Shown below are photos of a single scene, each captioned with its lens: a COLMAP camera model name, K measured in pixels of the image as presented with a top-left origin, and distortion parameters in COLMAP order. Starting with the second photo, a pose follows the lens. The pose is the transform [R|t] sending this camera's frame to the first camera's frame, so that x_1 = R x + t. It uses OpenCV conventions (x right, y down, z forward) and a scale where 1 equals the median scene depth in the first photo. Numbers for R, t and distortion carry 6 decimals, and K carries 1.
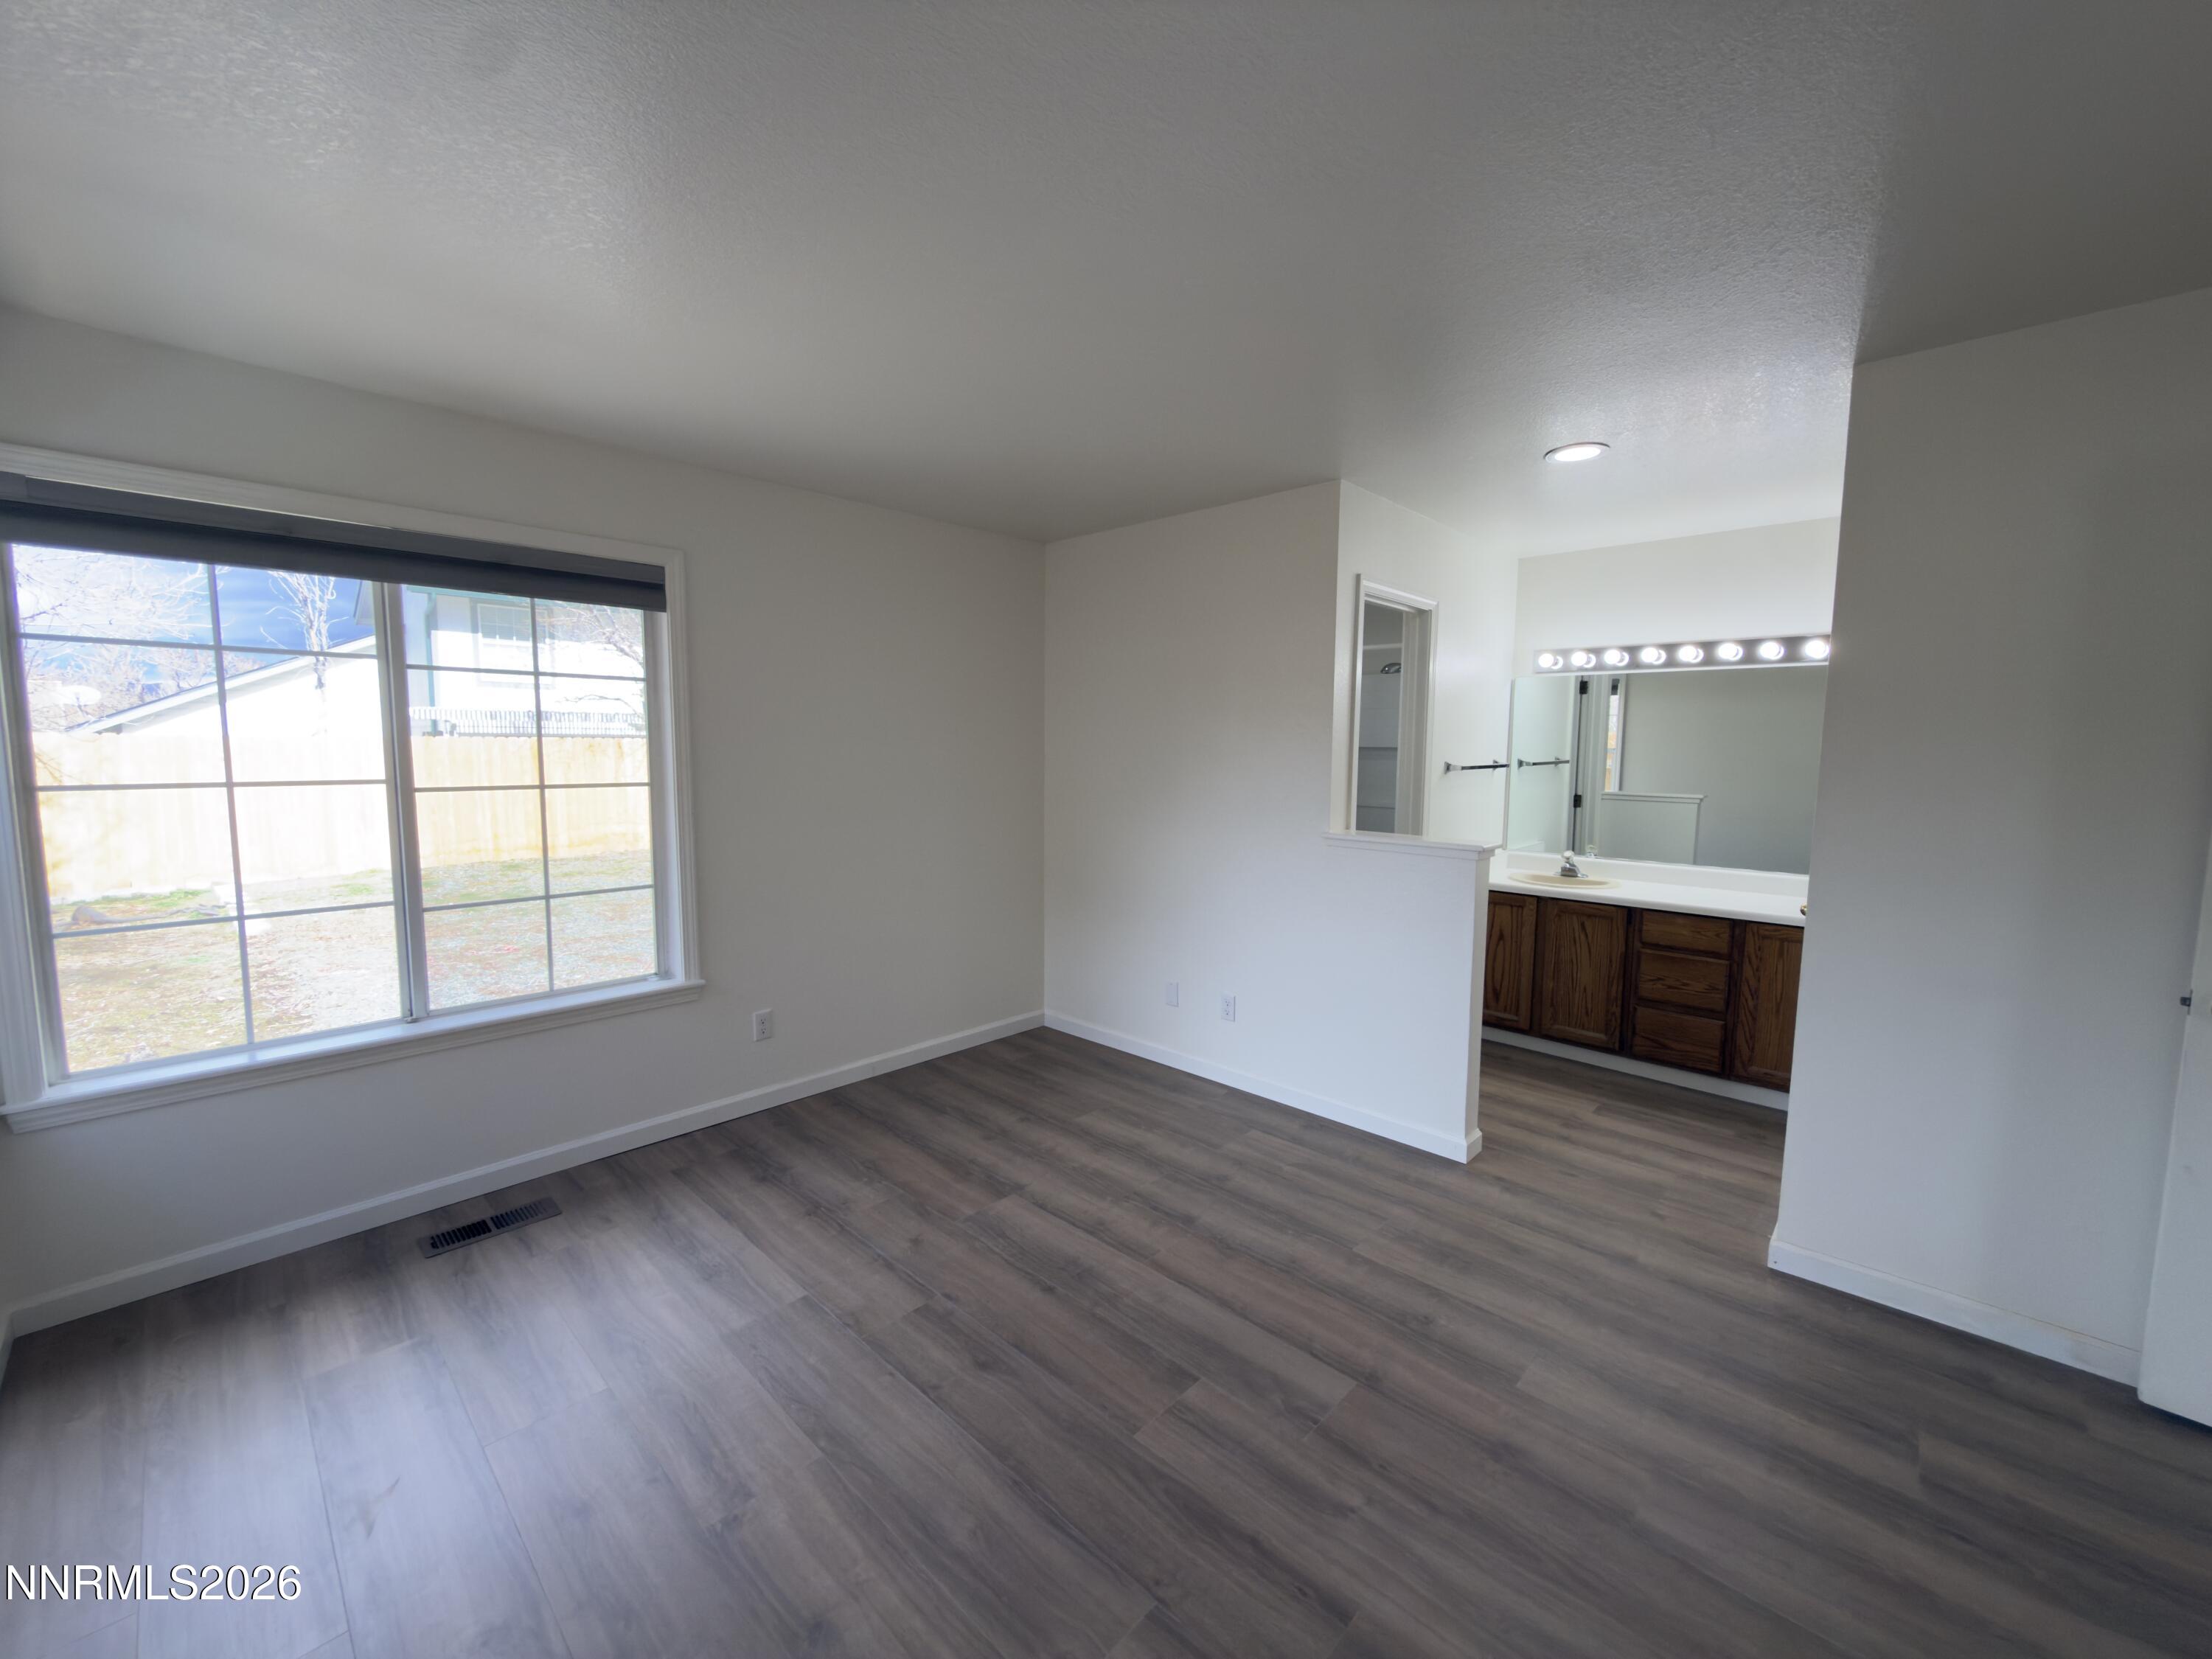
lens RADIAL K [[879.8, 0, 1106.0], [0, 879.8, 829.5], [0, 0, 1]] dist [-0.001742, -0.000091]
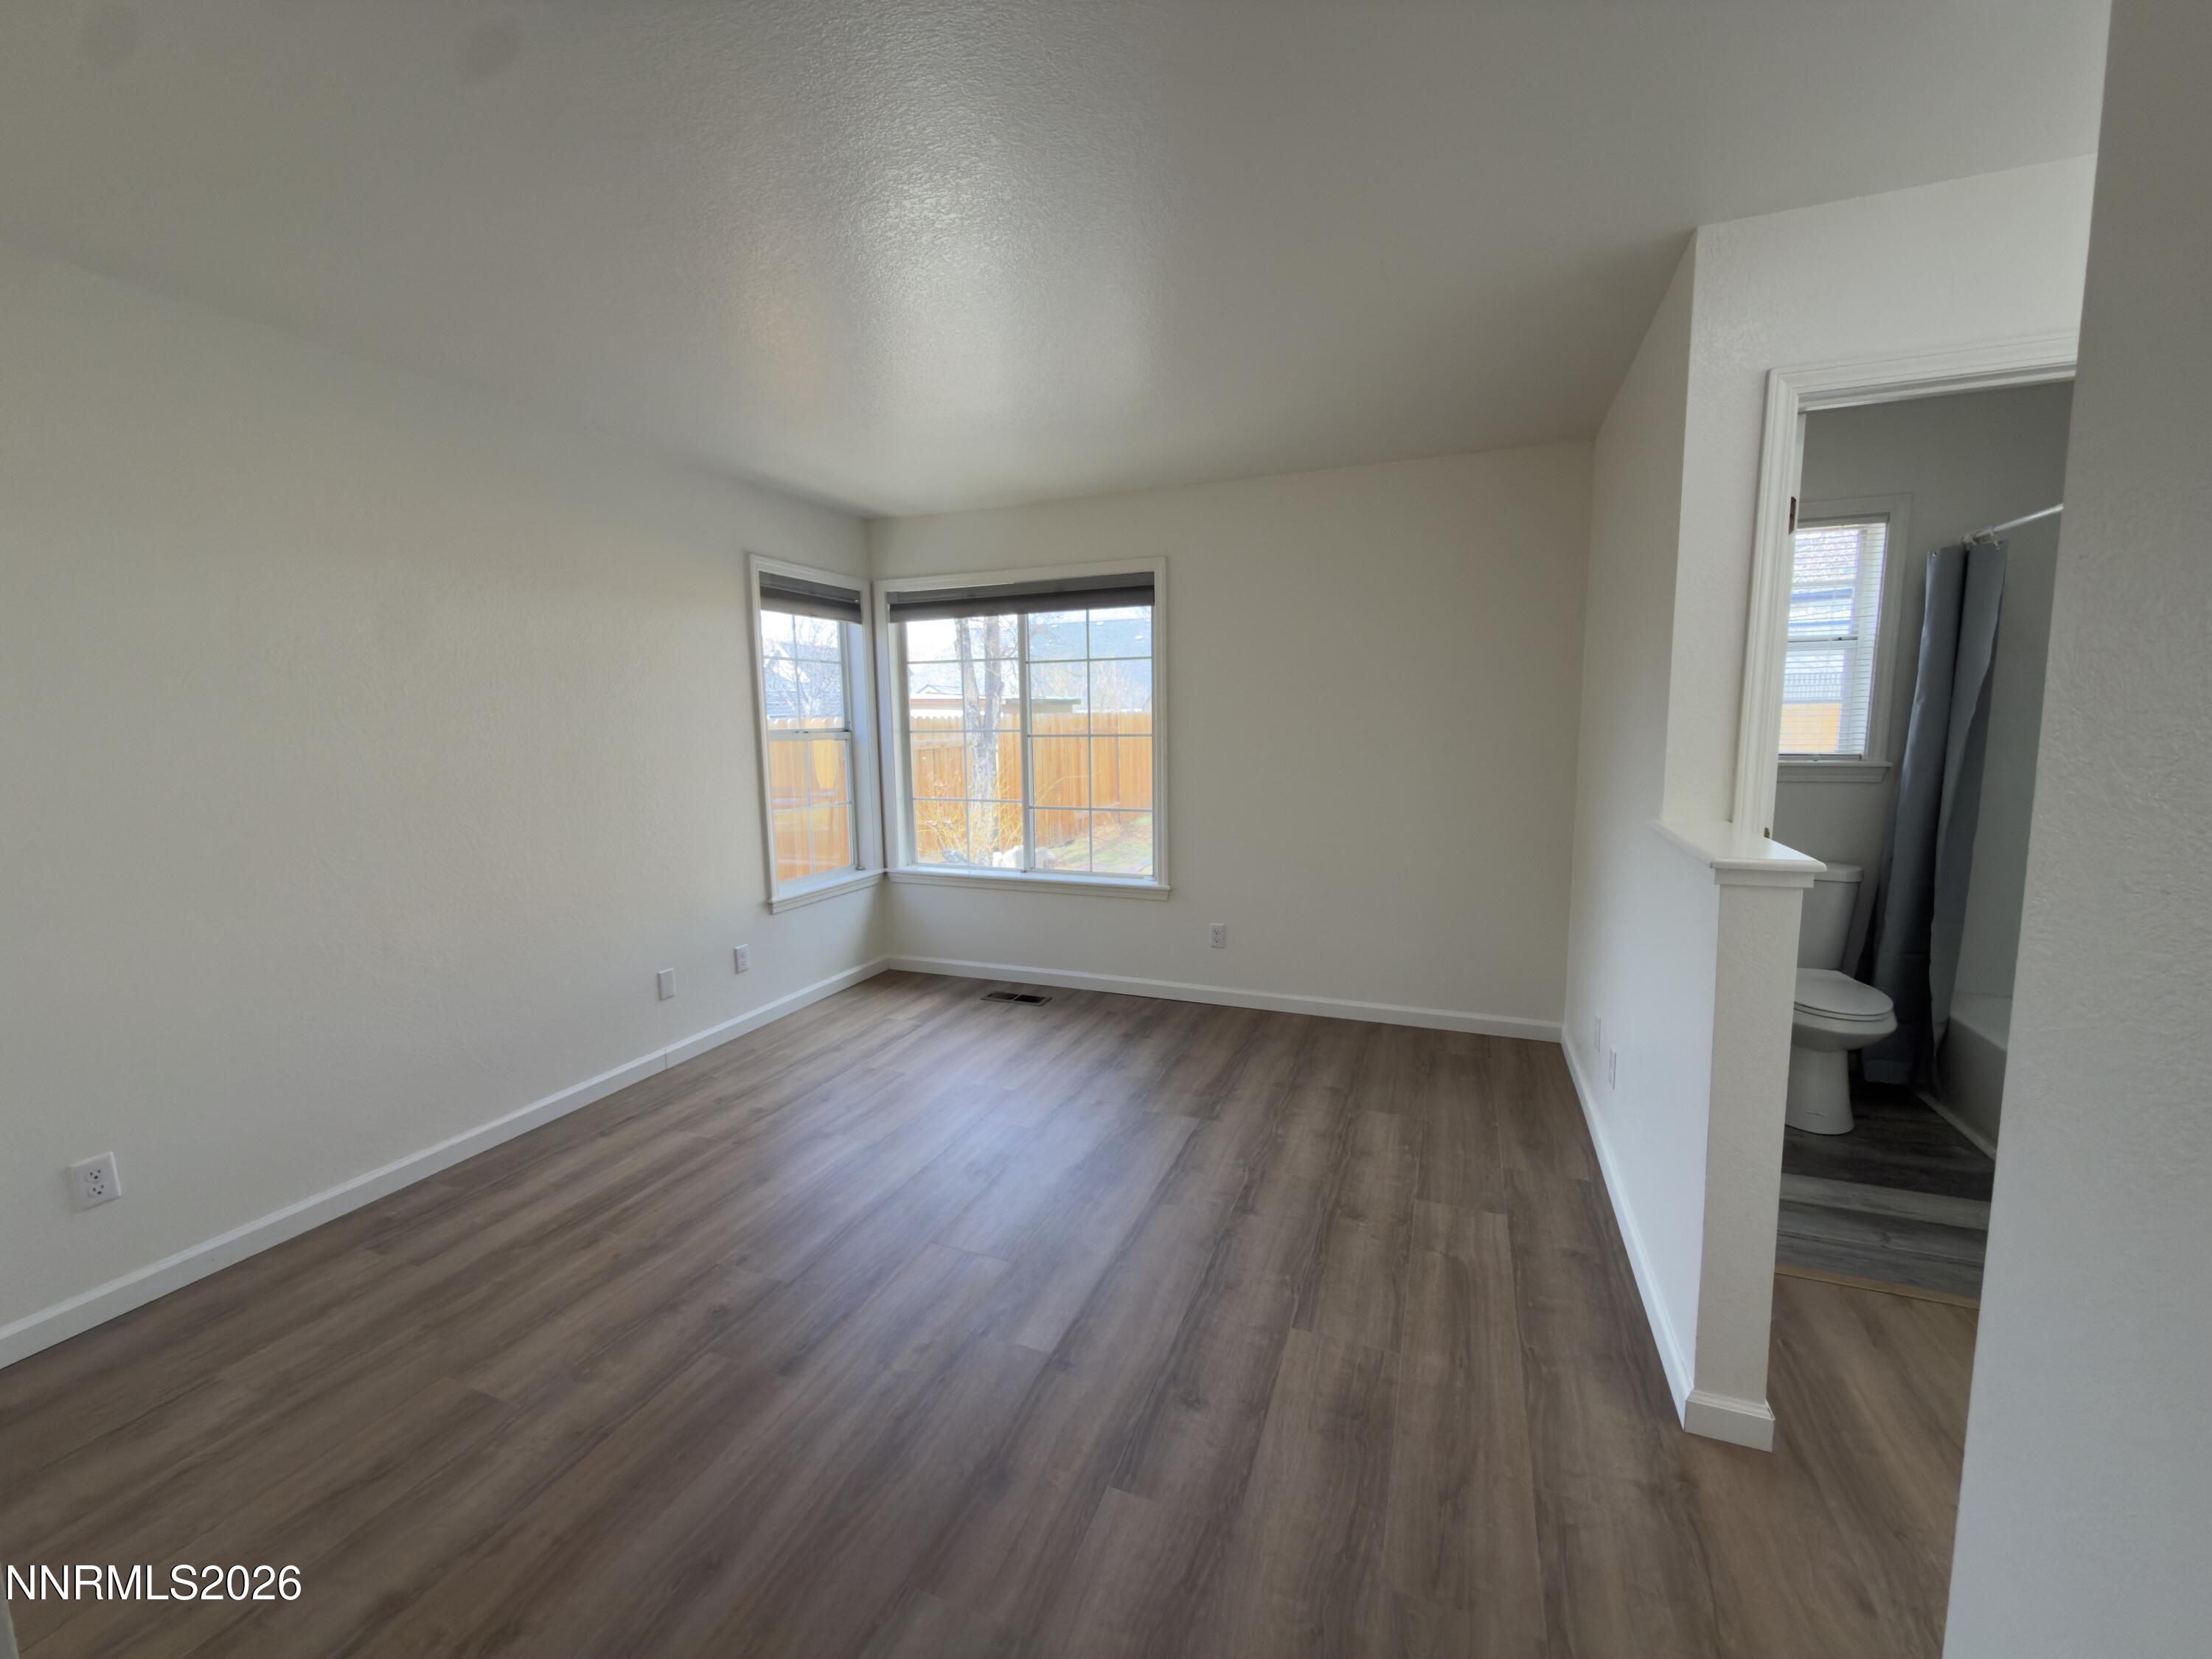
lens RADIAL K [[879.8, 0, 1106.0], [0, 879.8, 829.5], [0, 0, 1]] dist [-0.001742, -0.000091]
pose [[0.372835, 0.104097, -0.922040, 0.641993], [-0.072637, 0.993912, 0.082840, -0.012633], [0.925050, 0.036088, 0.378126, 0.381871]]
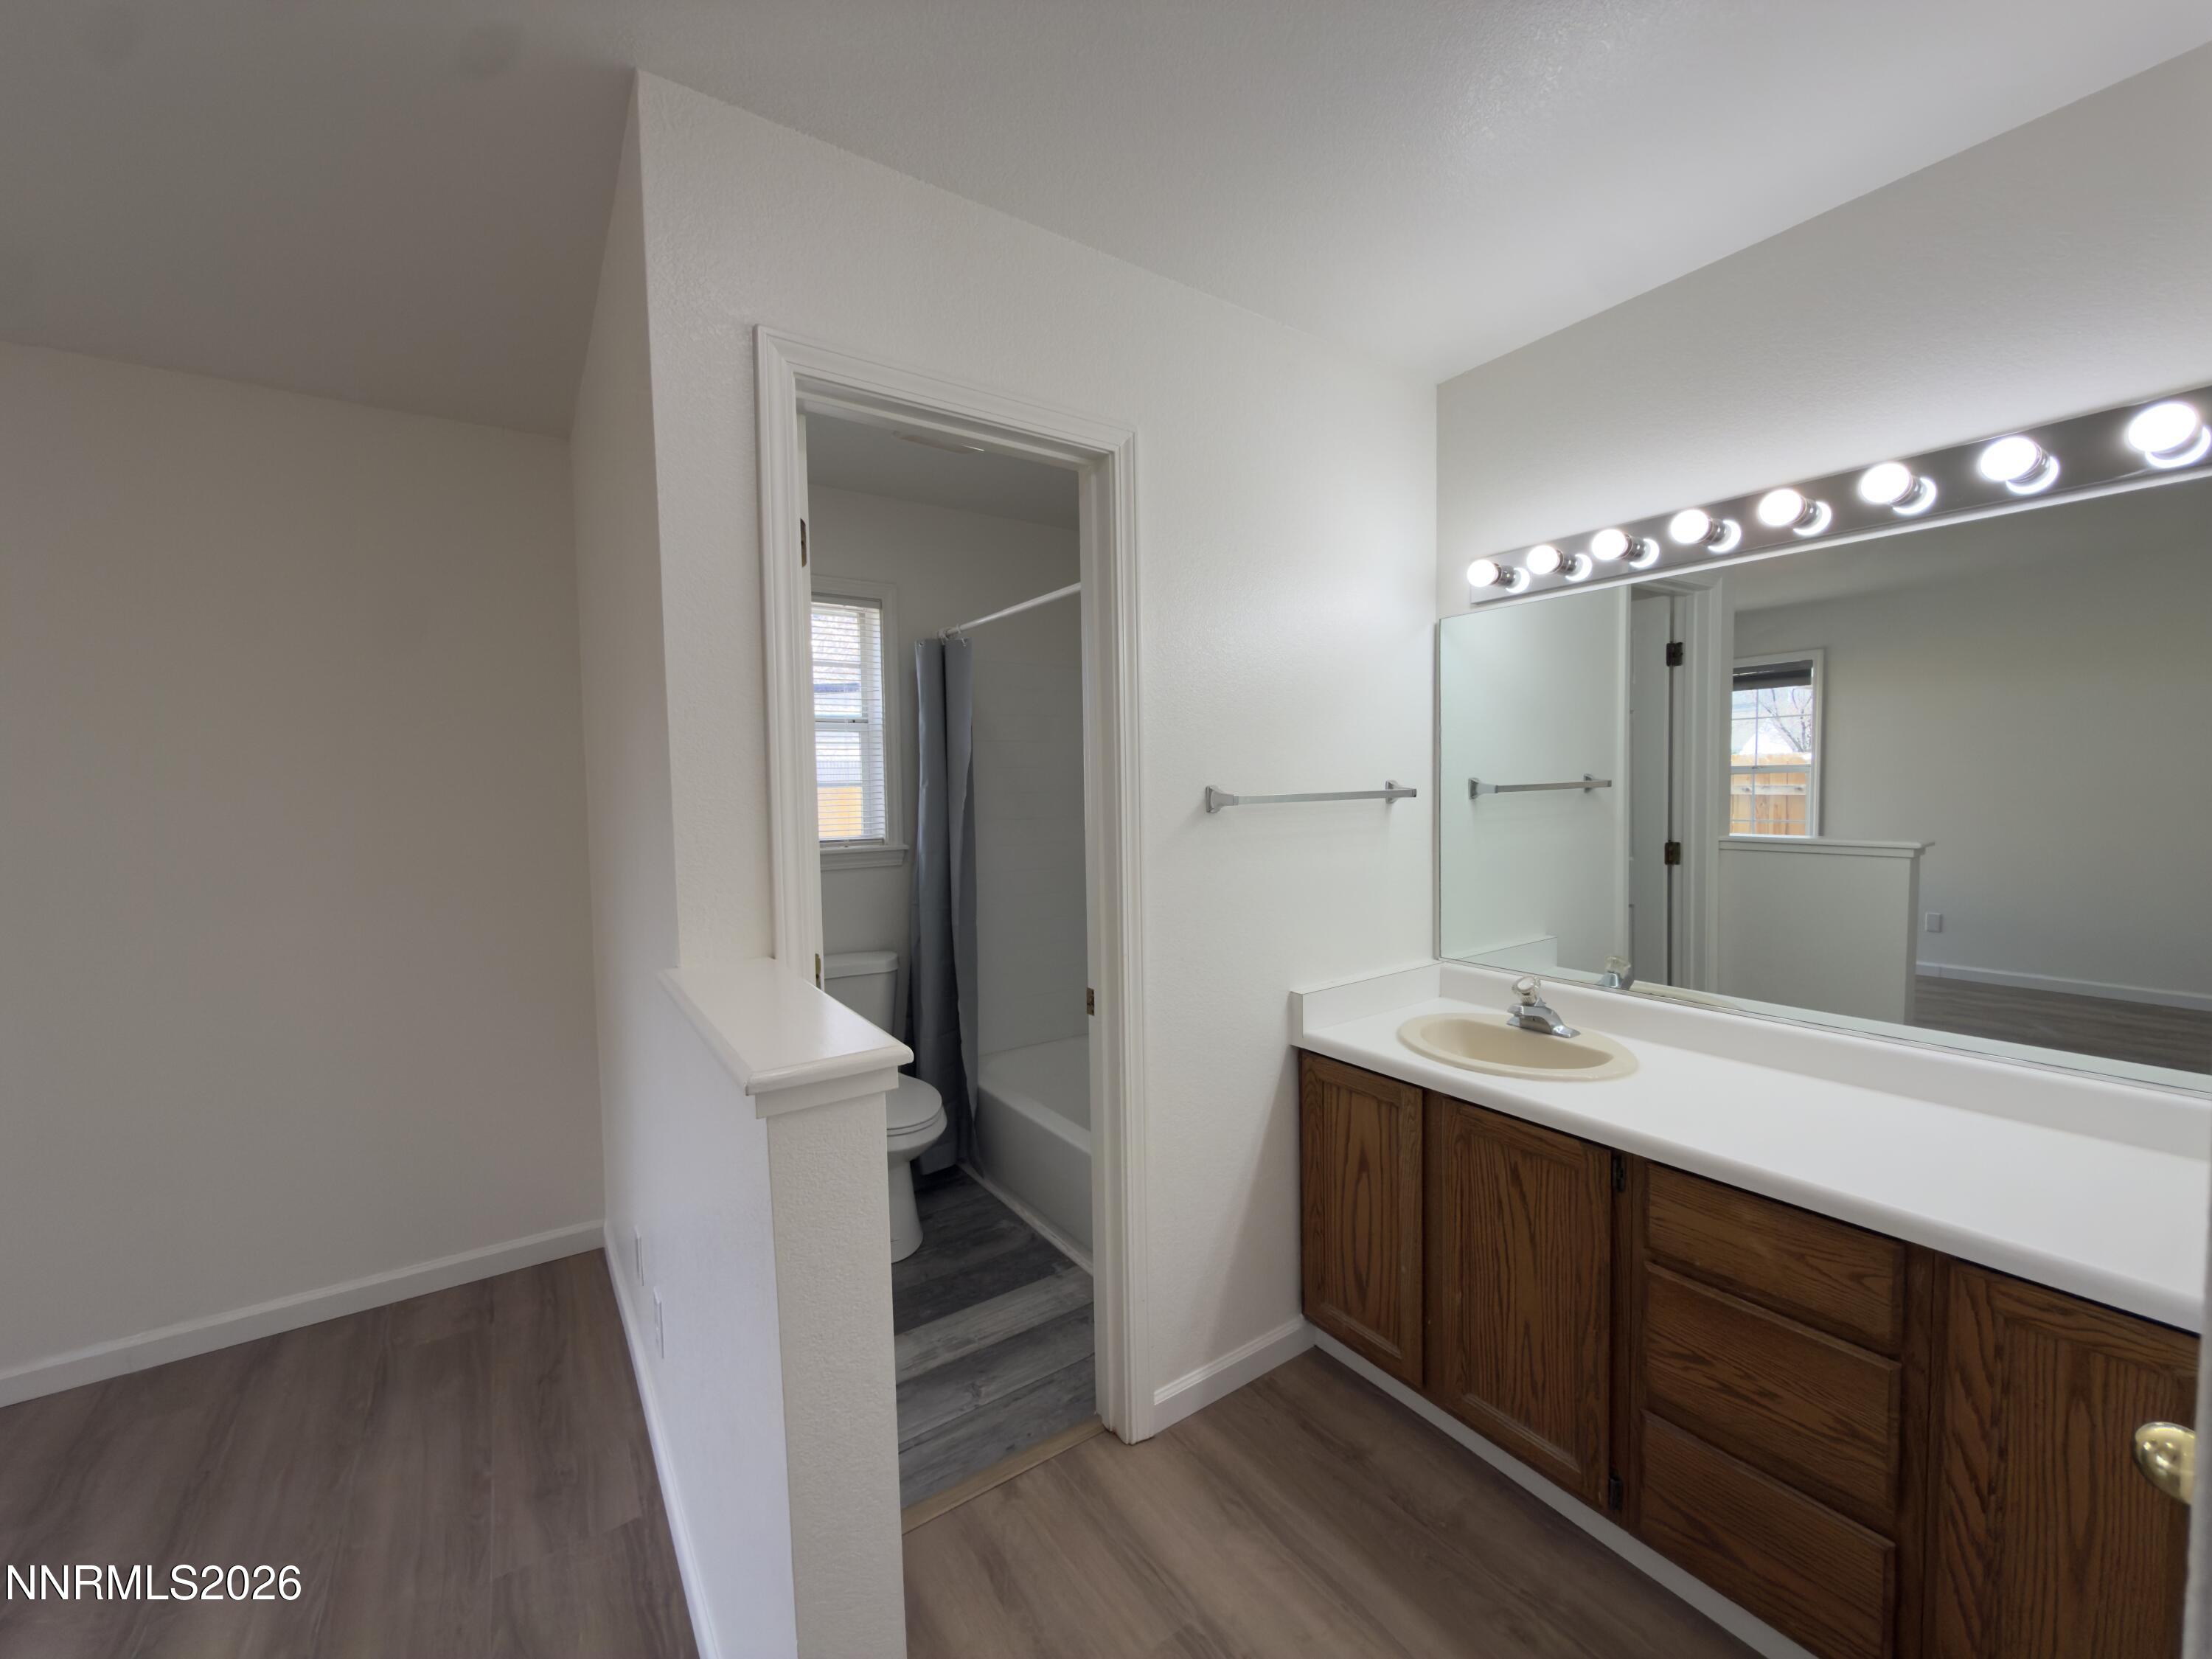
lens RADIAL K [[879.8, 0, 1106.0], [0, 879.8, 829.5], [0, 0, 1]] dist [-0.001742, -0.000091]
pose [[0.978207, -0.012741, -0.207240, 0.495380], [0.003398, 0.998964, -0.045379, -0.038526], [0.207603, 0.043686, 0.977237, 0.614972]]
